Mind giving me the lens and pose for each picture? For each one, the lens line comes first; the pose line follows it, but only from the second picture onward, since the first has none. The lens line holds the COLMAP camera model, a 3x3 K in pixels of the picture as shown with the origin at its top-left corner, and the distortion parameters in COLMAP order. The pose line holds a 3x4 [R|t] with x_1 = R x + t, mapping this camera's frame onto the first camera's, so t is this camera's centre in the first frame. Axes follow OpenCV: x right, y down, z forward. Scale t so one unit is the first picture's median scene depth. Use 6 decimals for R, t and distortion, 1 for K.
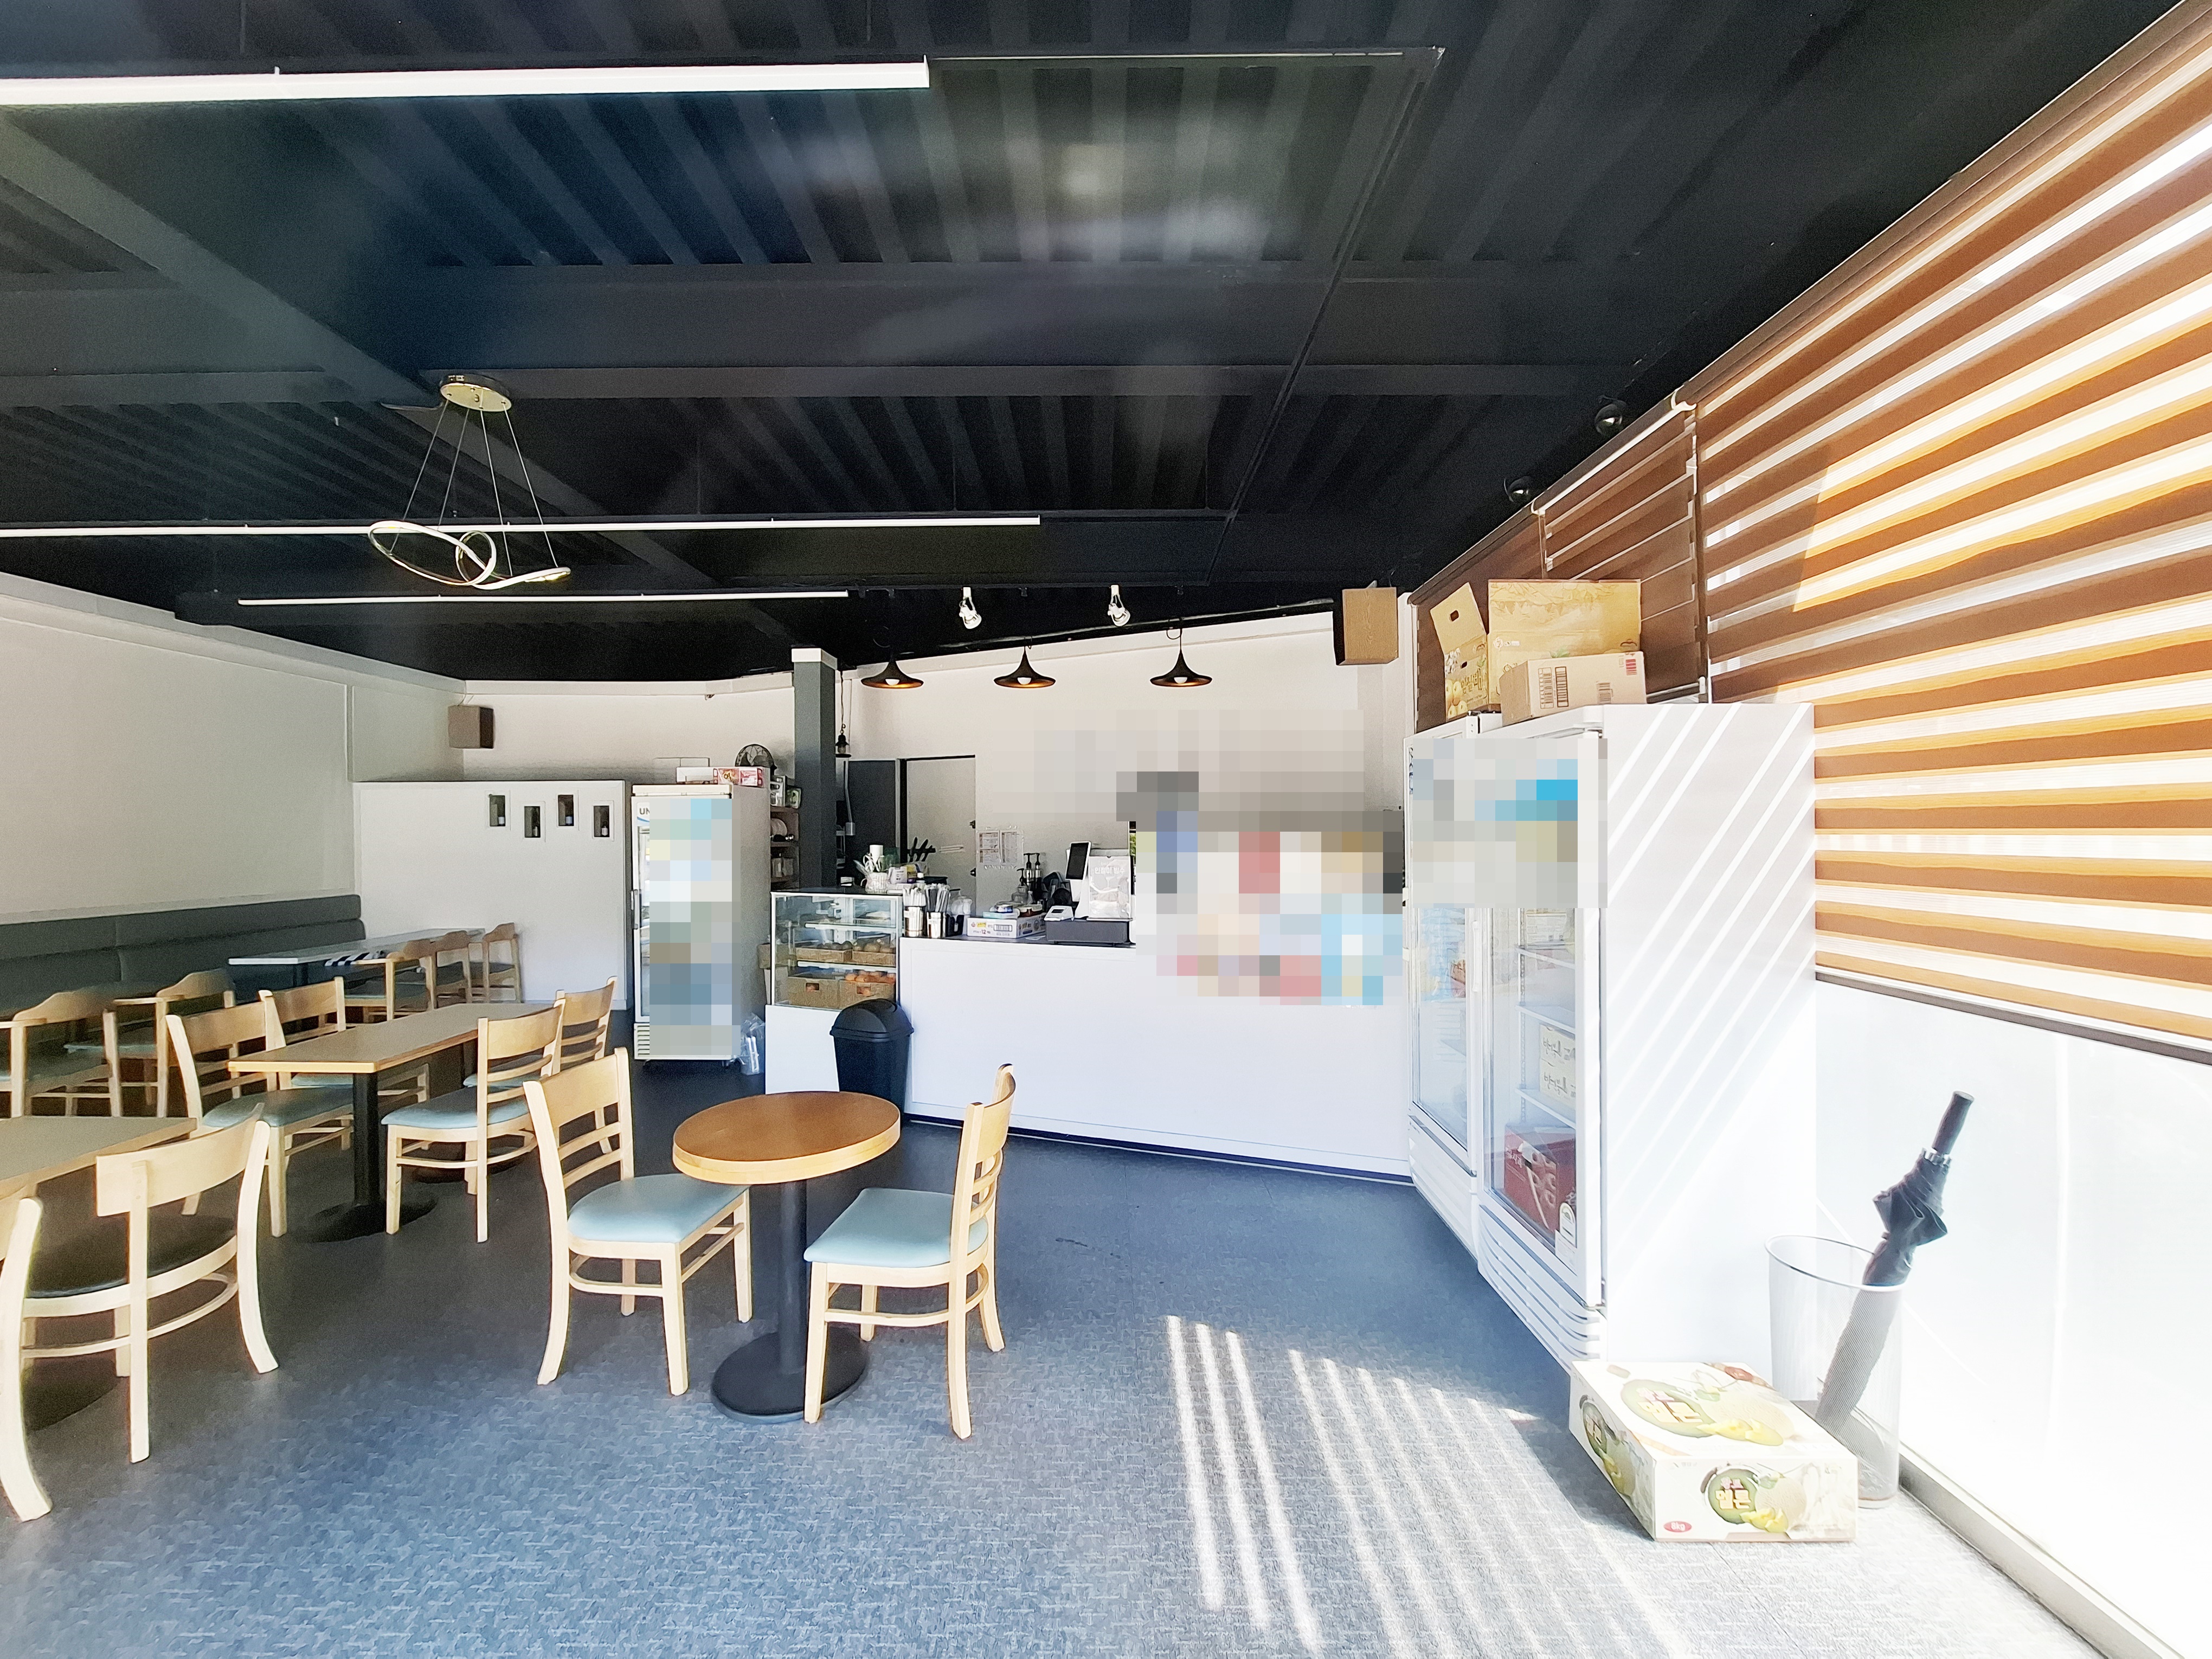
lens RADIAL K [[889.1, 0, 1095.8], [0, 889.1, 730.0], [0, 0, 1]] dist [0.006480, -0.001682]
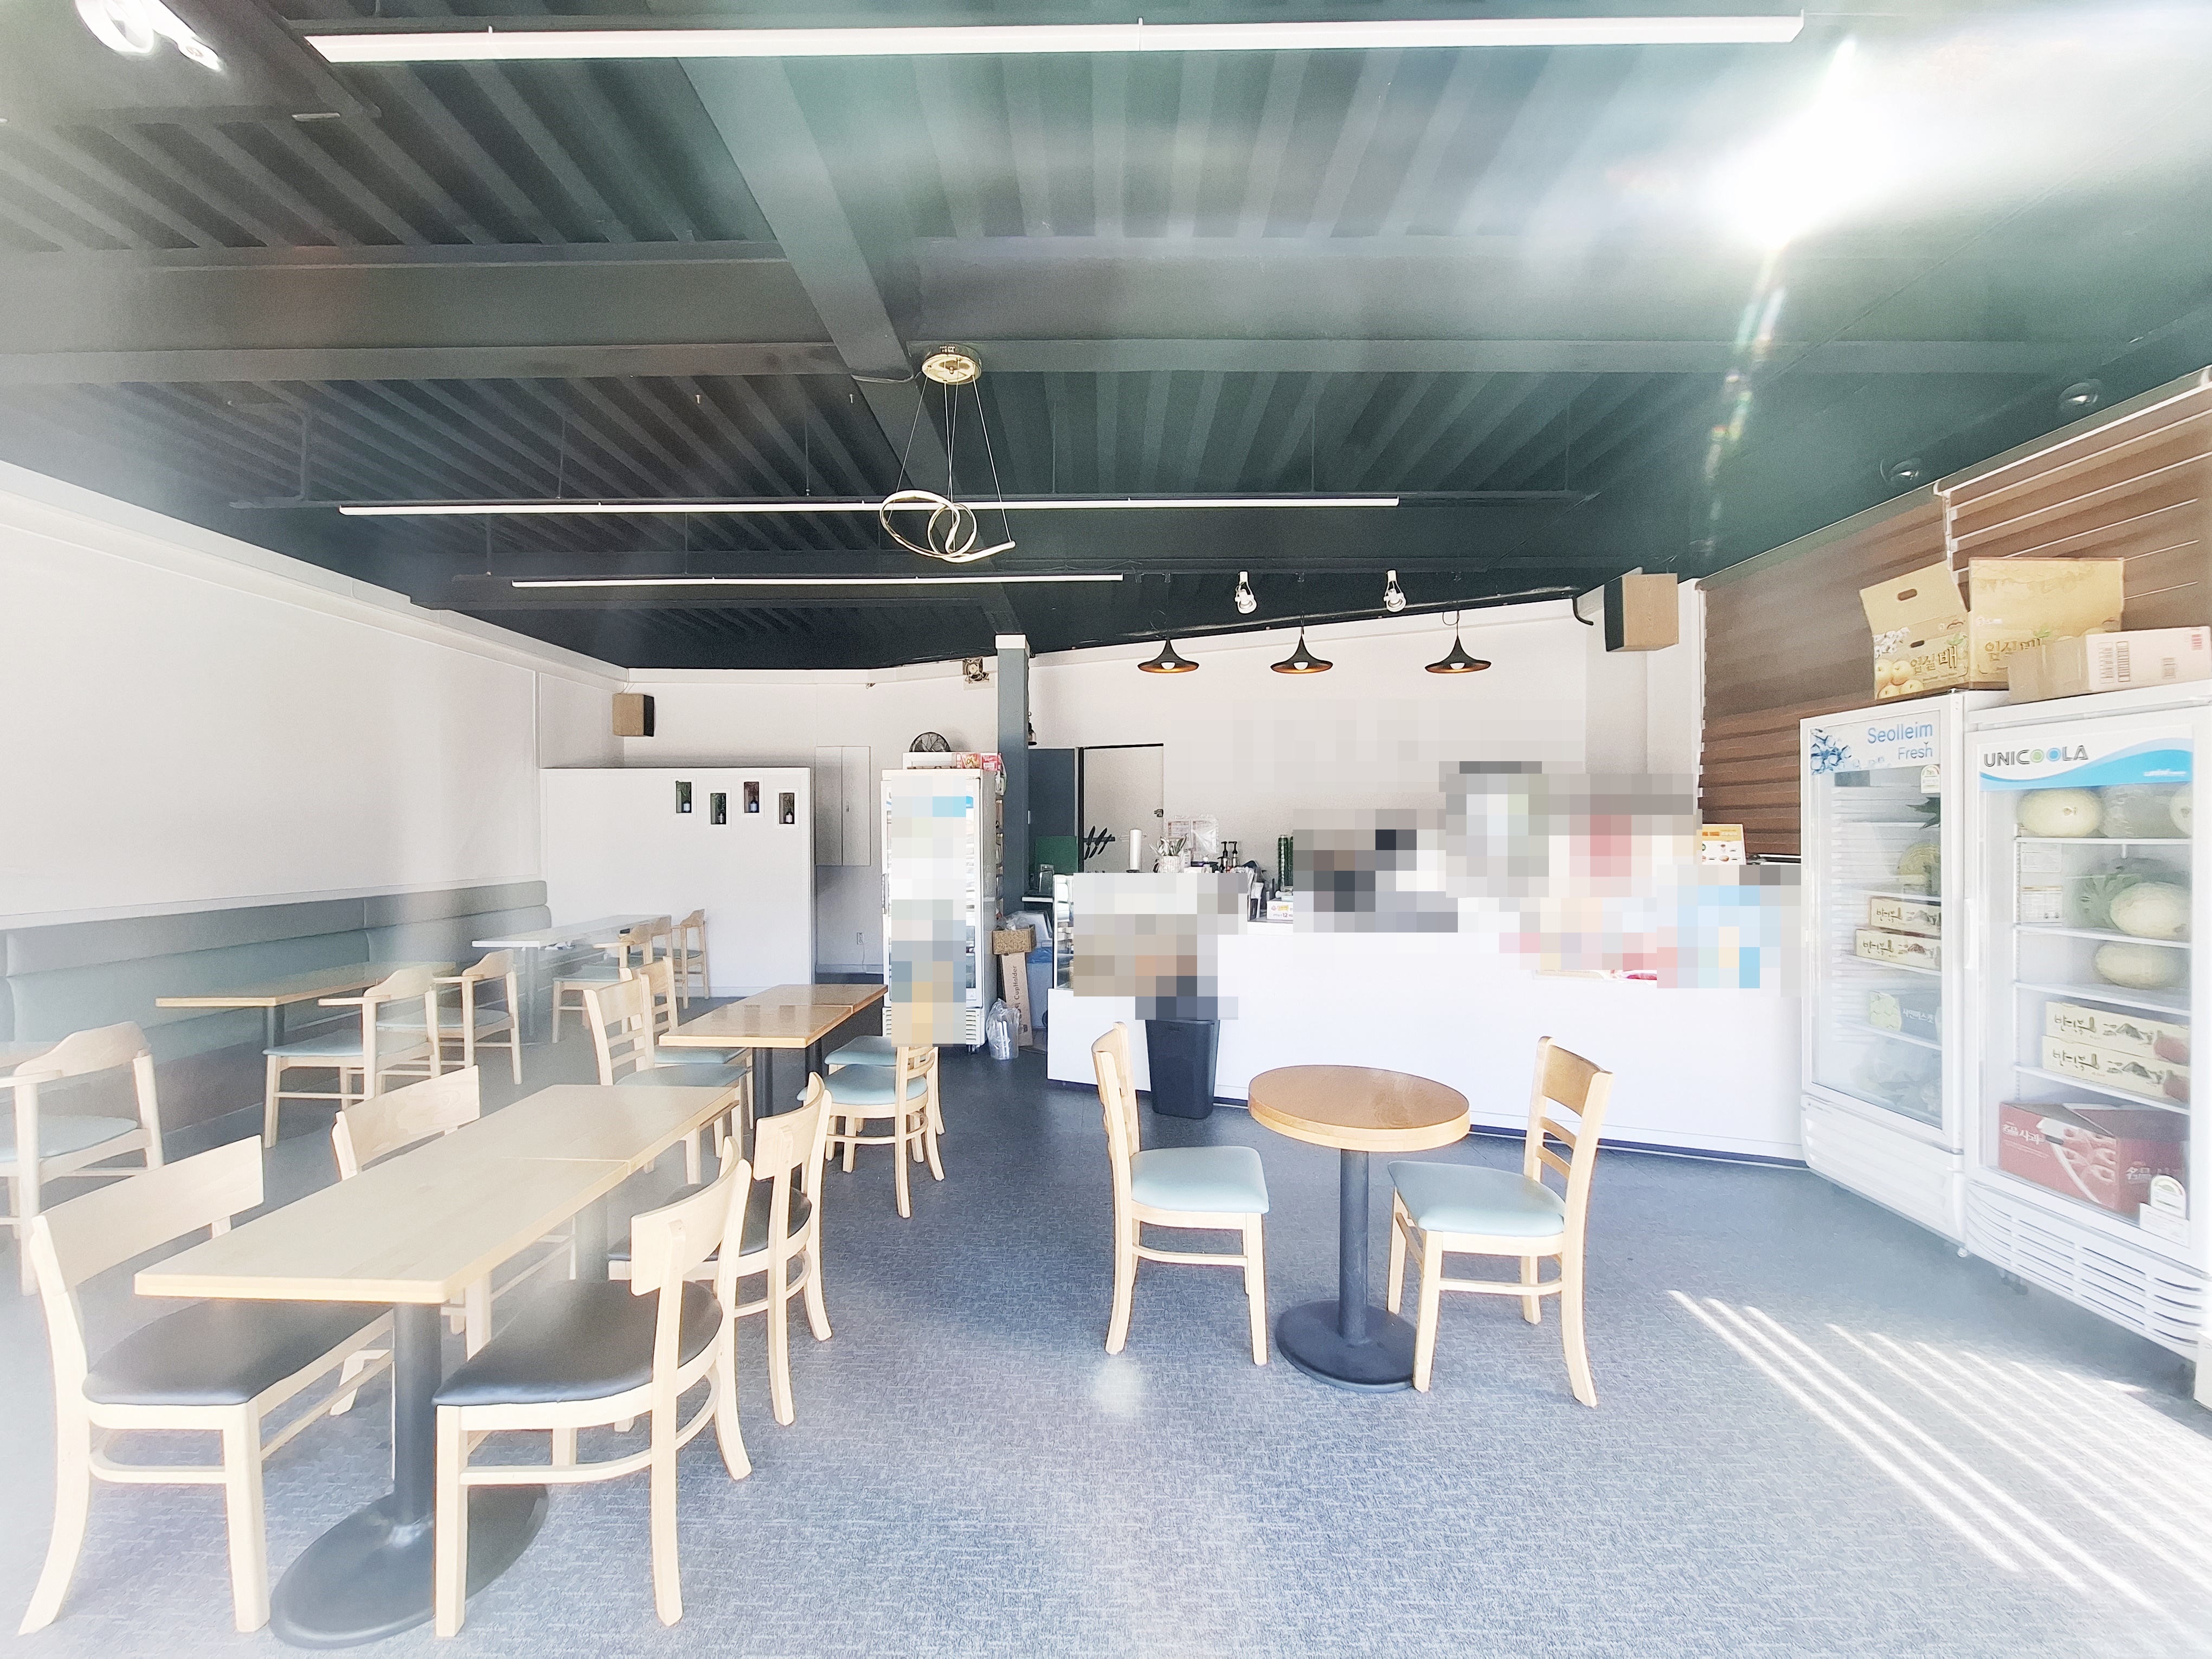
lens RADIAL K [[889.1, 0, 1099.8], [0, 889.1, 760.8], [0, 0, 1]] dist [0.006480, -0.001682]
pose [[0.999997, 0.000165, -0.002416, -0.238546], [-0.000053, 0.998941, 0.046011, 0.003800], [0.002421, -0.046010, 0.998938, 0.005596]]
